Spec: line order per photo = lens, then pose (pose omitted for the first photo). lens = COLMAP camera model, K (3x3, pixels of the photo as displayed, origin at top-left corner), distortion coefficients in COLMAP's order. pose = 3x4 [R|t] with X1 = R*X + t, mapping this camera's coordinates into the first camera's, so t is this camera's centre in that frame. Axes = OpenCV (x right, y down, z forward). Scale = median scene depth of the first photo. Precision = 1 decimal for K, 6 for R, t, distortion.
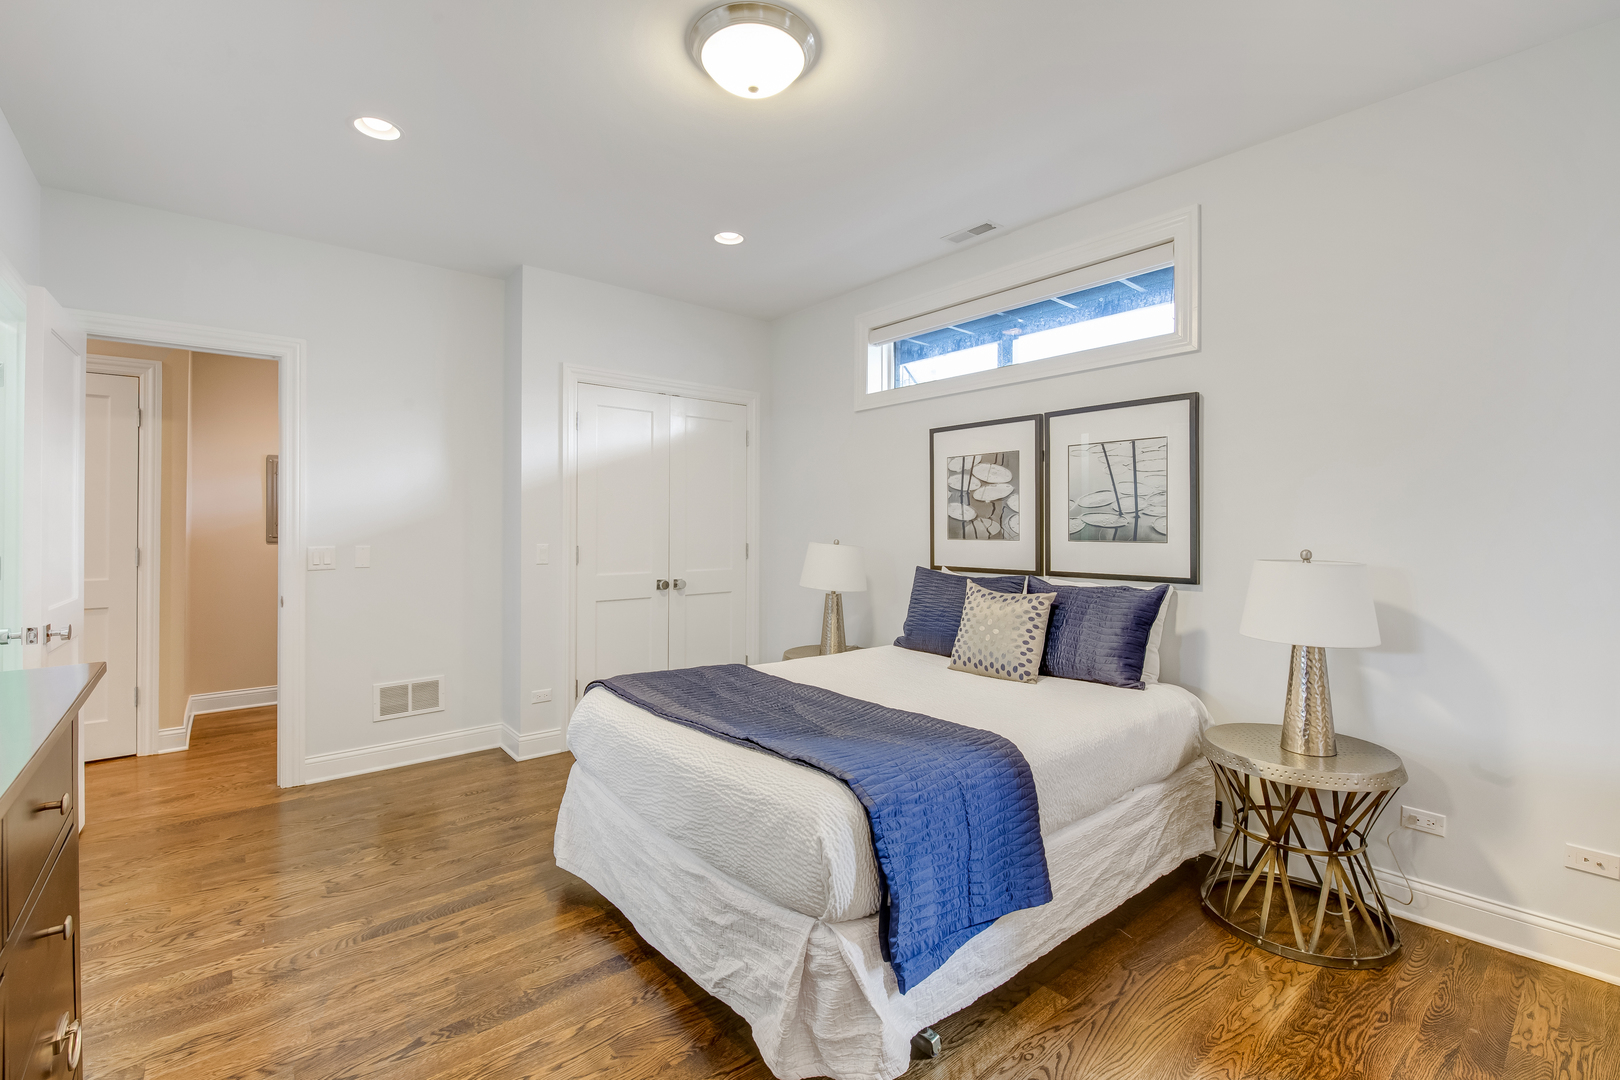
lens RADIAL K [[708.9, 0, 821.0], [0, 708.9, 525.0], [0, 0, 1]] dist [-0.007587, -0.005830]
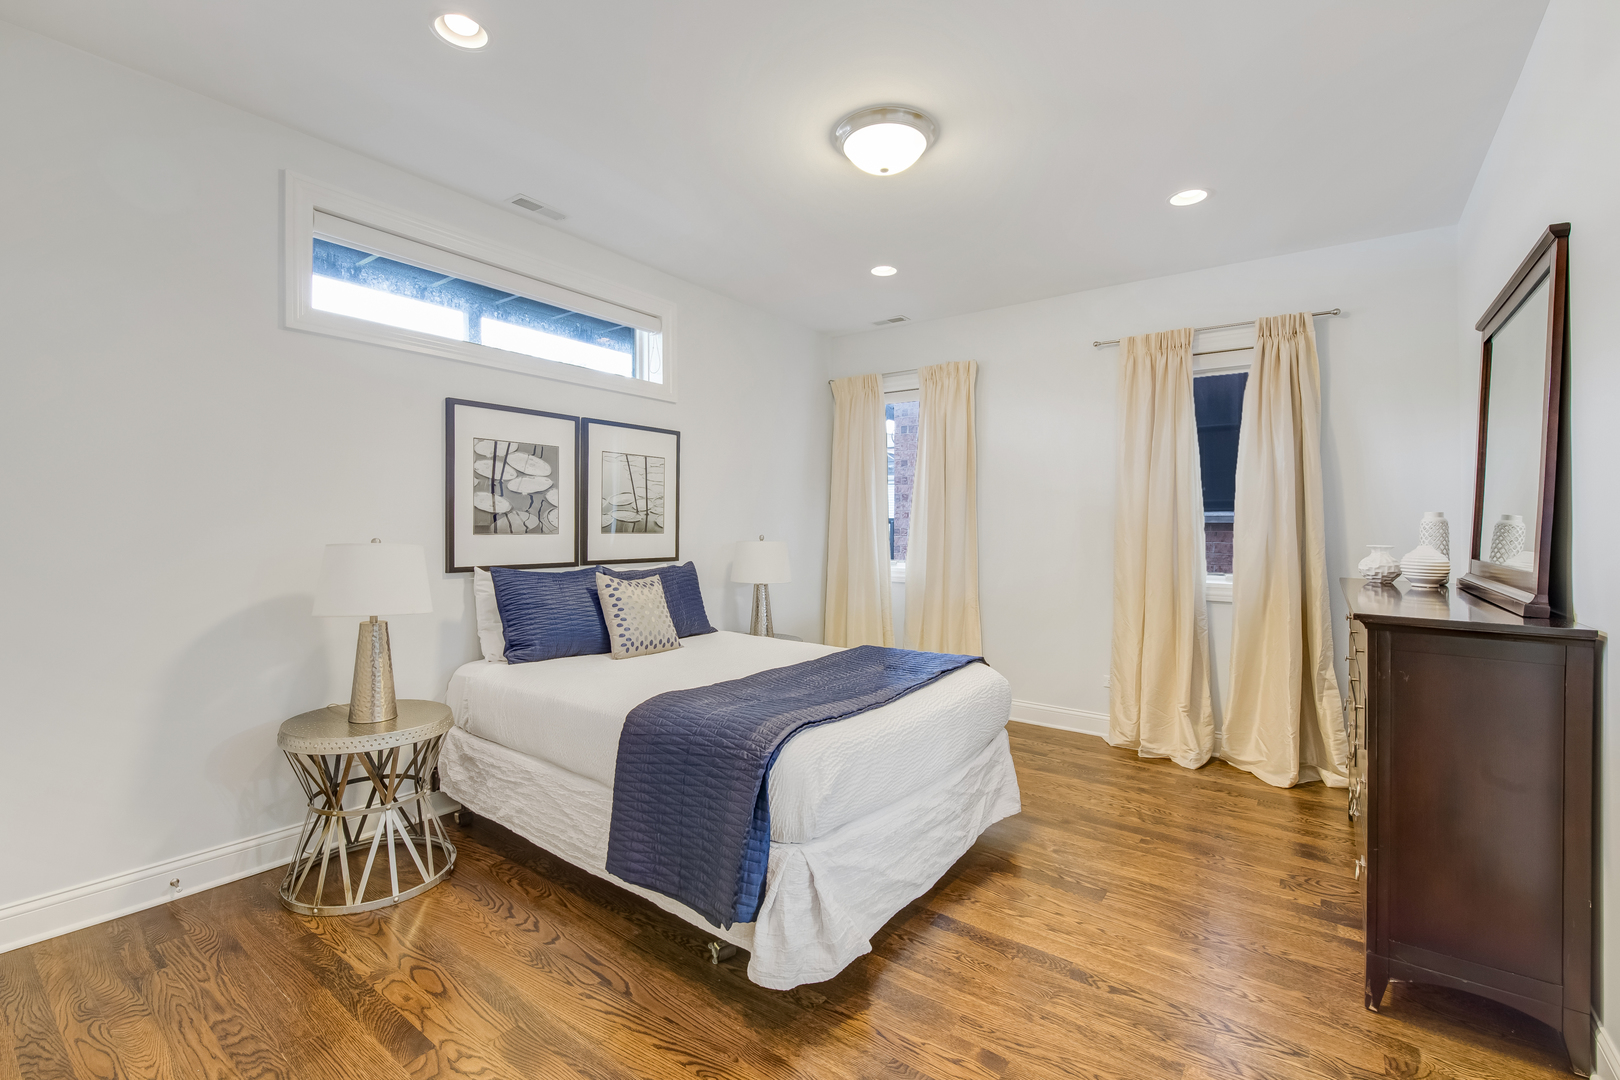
lens RADIAL K [[708.9, 0, 779.8], [0, 708.9, 526.9], [0, 0, 1]] dist [-0.007587, -0.005830]
pose [[-0.199656, -0.005052, 0.979853, -0.786240], [-0.010890, 0.999936, 0.002937, 0.004989], [-0.979806, -0.010085, -0.199698, 0.882890]]
